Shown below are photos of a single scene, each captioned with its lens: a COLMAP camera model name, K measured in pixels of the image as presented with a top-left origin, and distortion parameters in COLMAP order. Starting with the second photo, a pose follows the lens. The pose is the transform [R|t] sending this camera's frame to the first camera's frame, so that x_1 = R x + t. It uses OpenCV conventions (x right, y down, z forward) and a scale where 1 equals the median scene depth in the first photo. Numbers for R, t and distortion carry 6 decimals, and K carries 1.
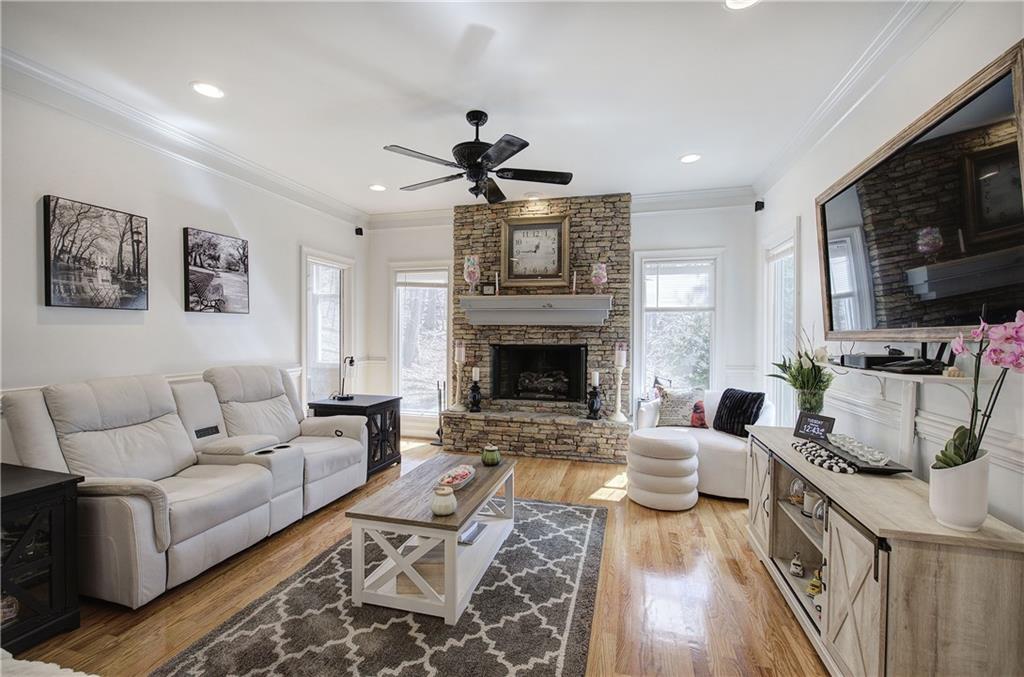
lens RADIAL K [[435.6, 0, 514.2], [0, 435.6, 339.7], [0, 0, 1]] dist [0.002851, -0.000015]
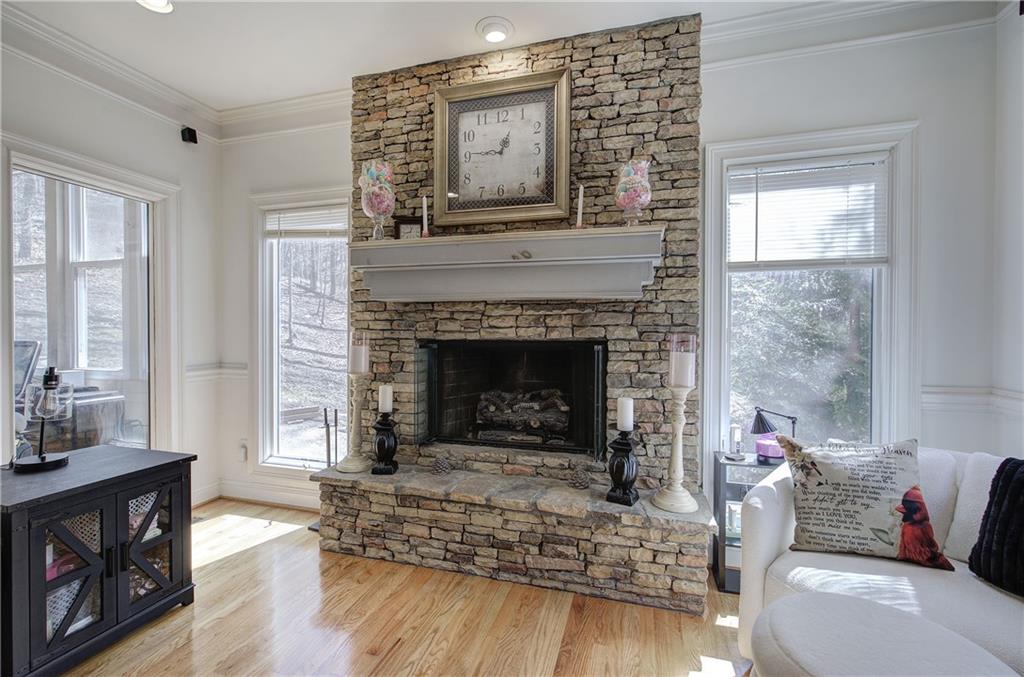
lens RADIAL K [[435.6, 0, 510.4], [0, 435.6, 339.4], [0, 0, 1]] dist [0.002851, -0.000015]
pose [[0.999582, -0.001417, -0.028873, 0.074497], [0.001485, 0.999996, 0.002326, 0.010013], [0.028869, -0.002368, 0.999580, 0.514405]]
